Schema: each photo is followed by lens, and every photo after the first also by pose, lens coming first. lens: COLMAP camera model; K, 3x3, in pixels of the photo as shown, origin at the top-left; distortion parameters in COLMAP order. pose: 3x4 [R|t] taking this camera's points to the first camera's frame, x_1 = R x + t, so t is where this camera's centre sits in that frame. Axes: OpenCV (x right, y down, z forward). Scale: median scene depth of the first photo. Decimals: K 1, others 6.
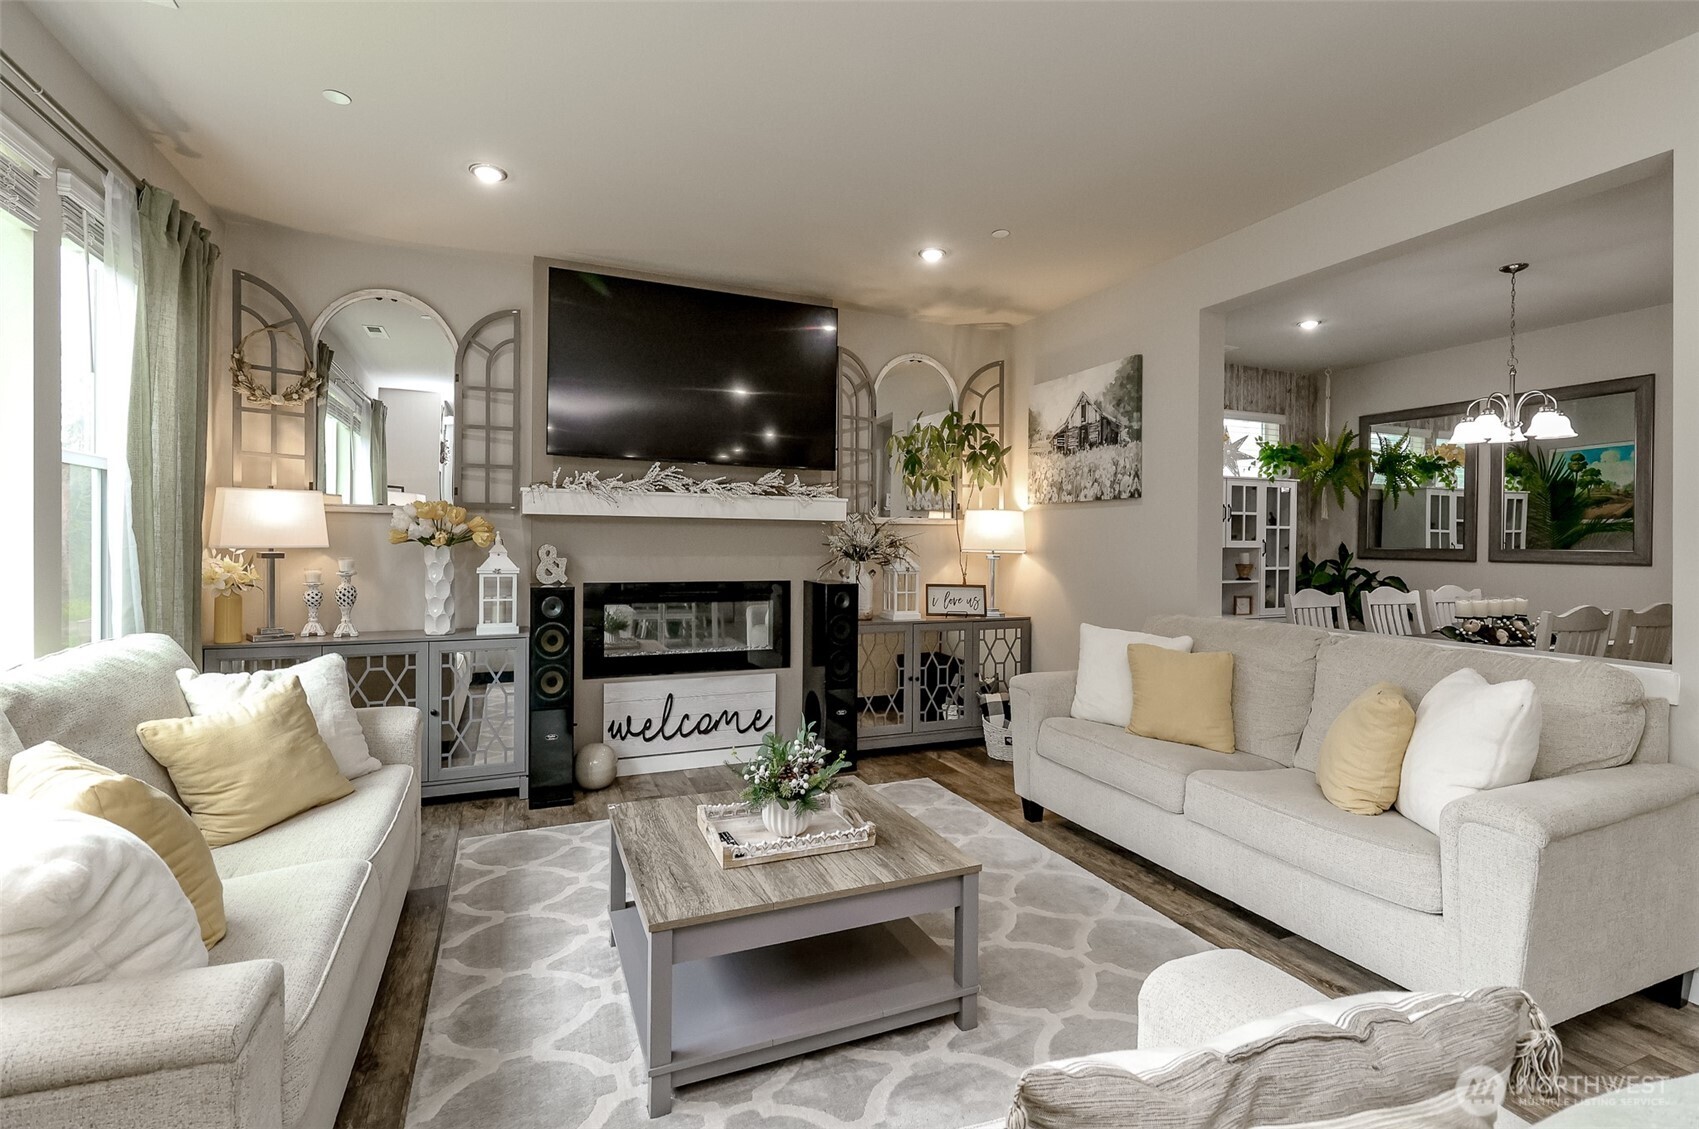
lens RADIAL K [[798.7, 0, 849.5], [0, 798.7, 564.5], [0, 0, 1]] dist [-0.001125, -0.000380]
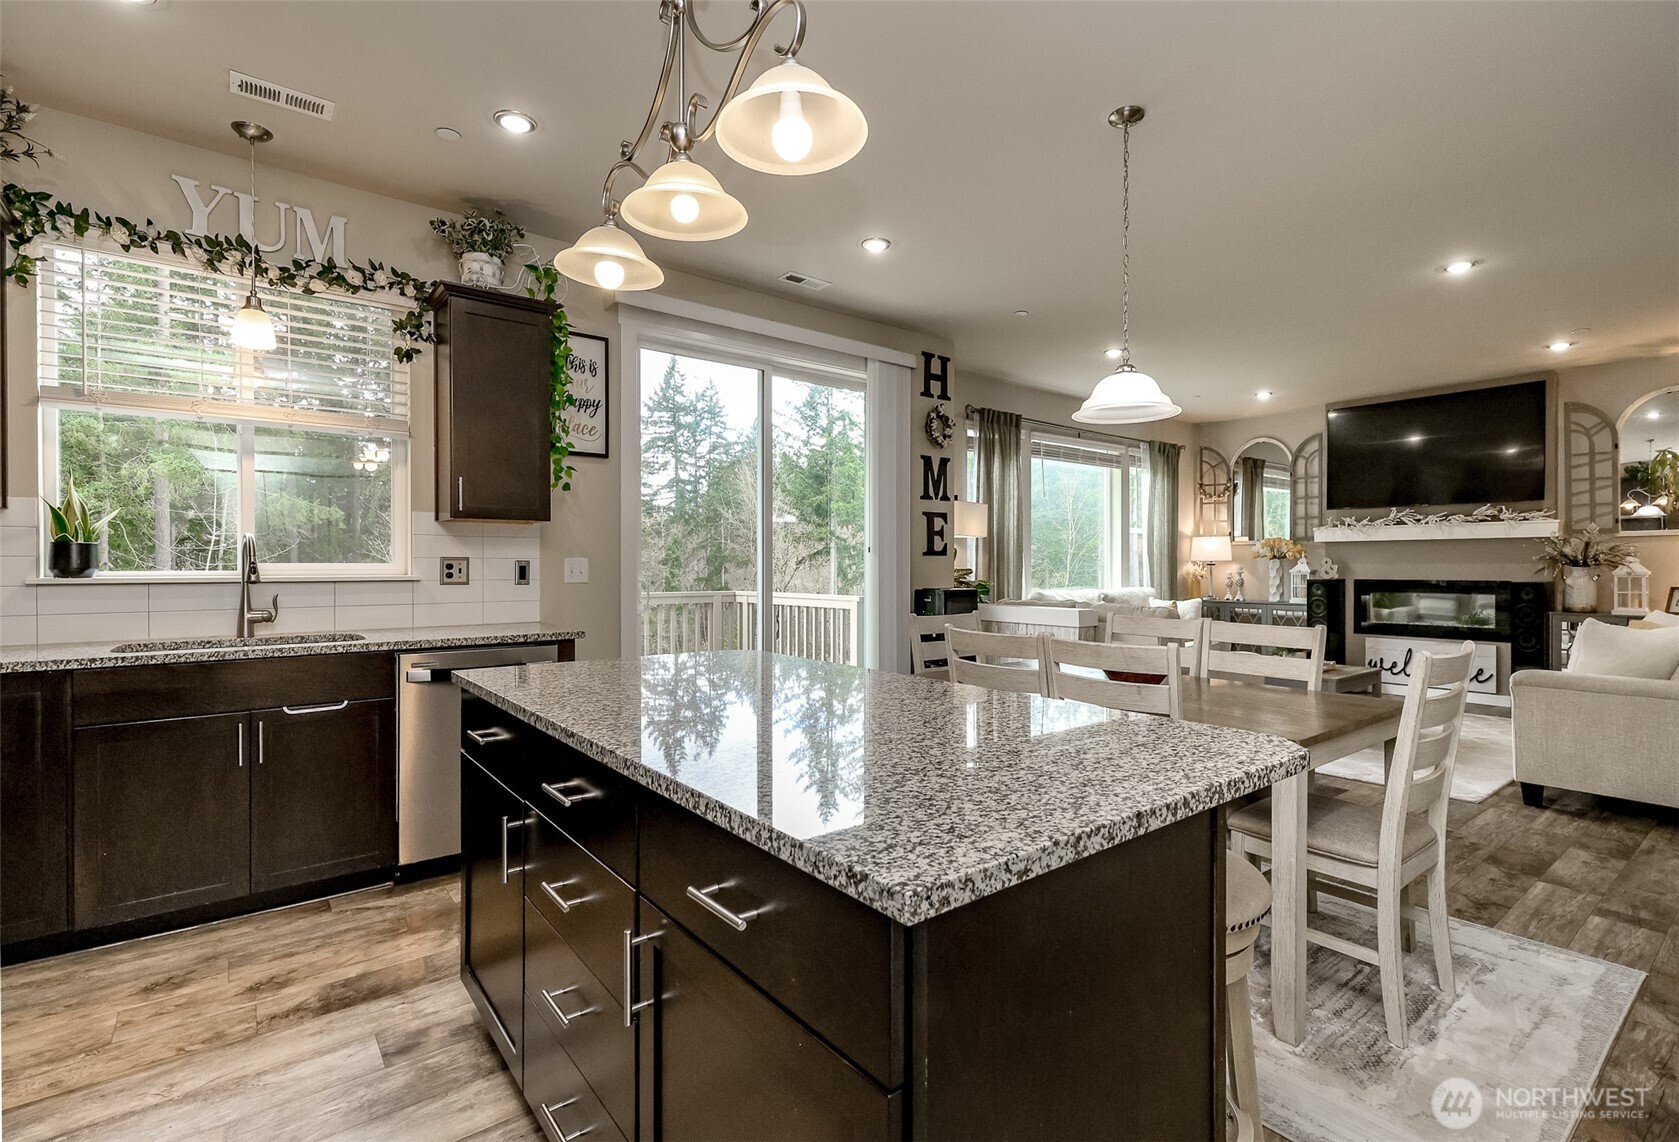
lens RADIAL K [[775.5, 0, 866.9], [0, 775.5, 571.8], [0, 0, 1]] dist [0.000641, 0.000016]
pose [[0.264383, 0.003490, -0.964411, 1.069089], [-0.010316, 0.999946, 0.000791, 0.017309], [0.964363, 0.009740, 0.264405, -0.515466]]
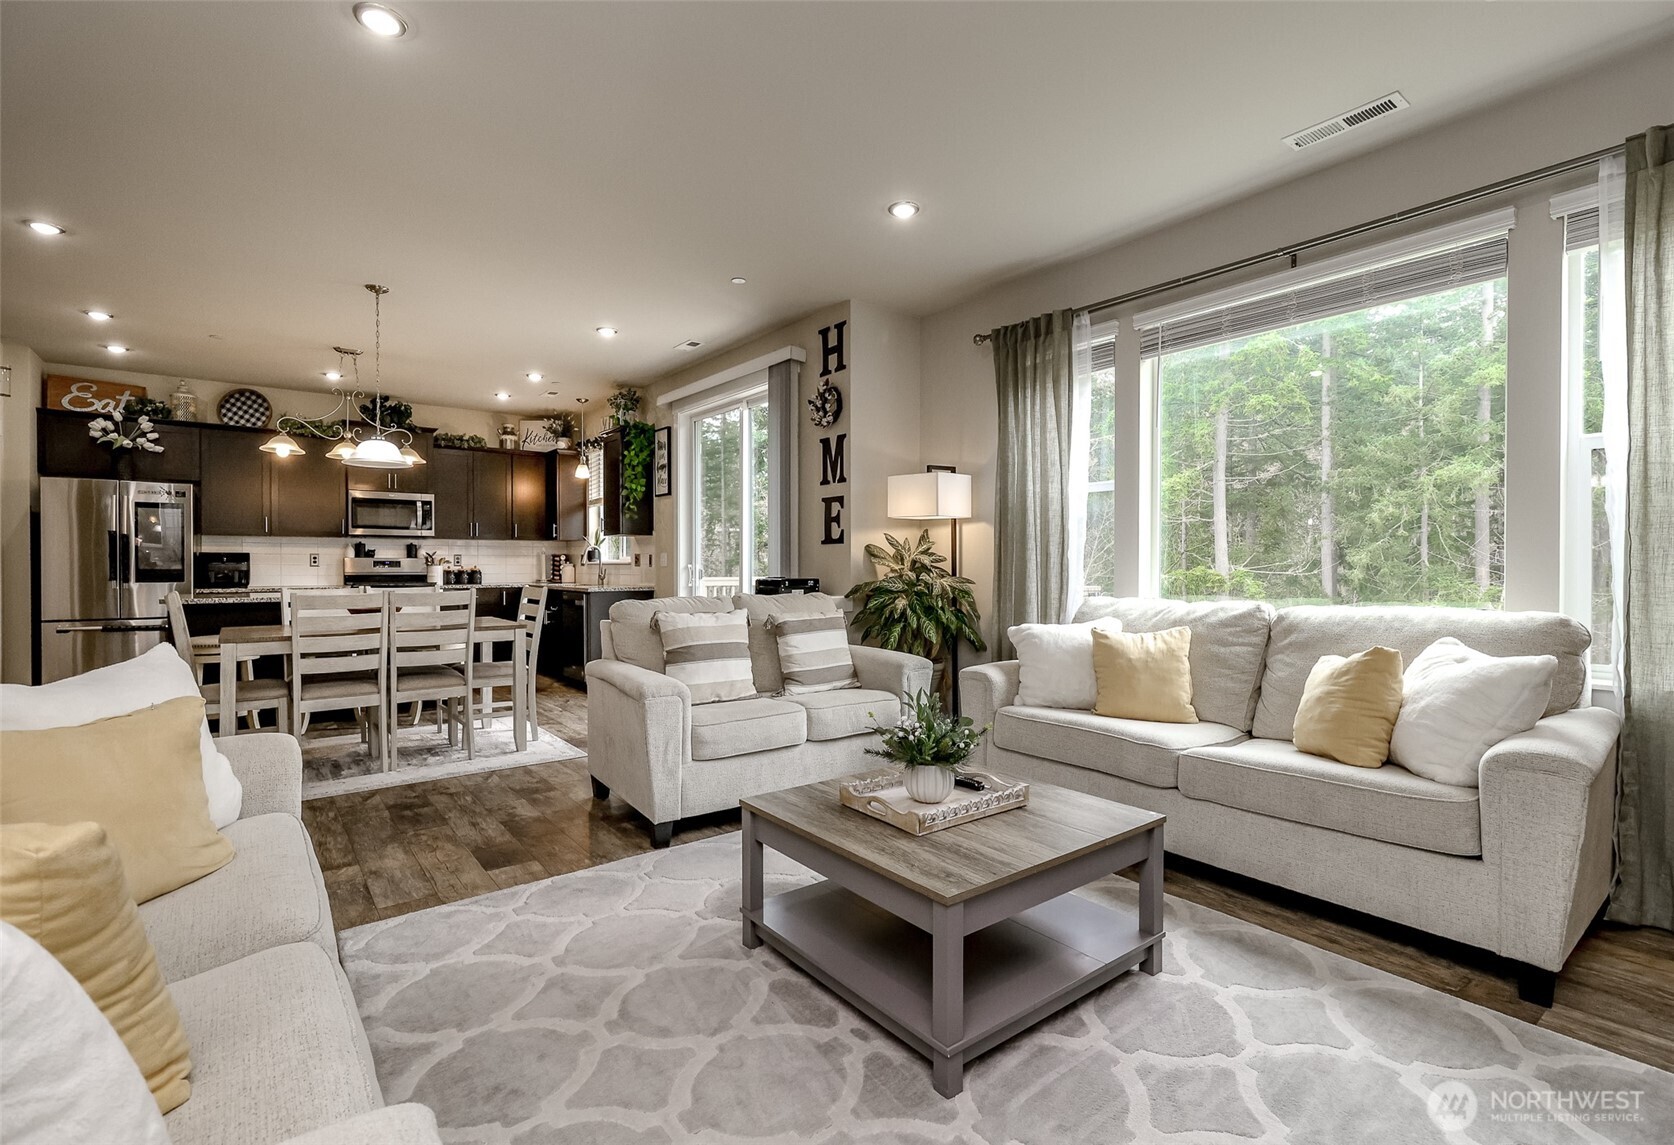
lens RADIAL K [[772.9, 0, 837.0], [0, 772.9, 572.5], [0, 0, 1]] dist [0.000374, 0.000219]
pose [[-0.970073, -0.002950, -0.242794, 0.142520], [-0.008081, 0.999764, 0.020141, 0.010155], [0.242678, 0.021500, -0.969869, 1.074936]]
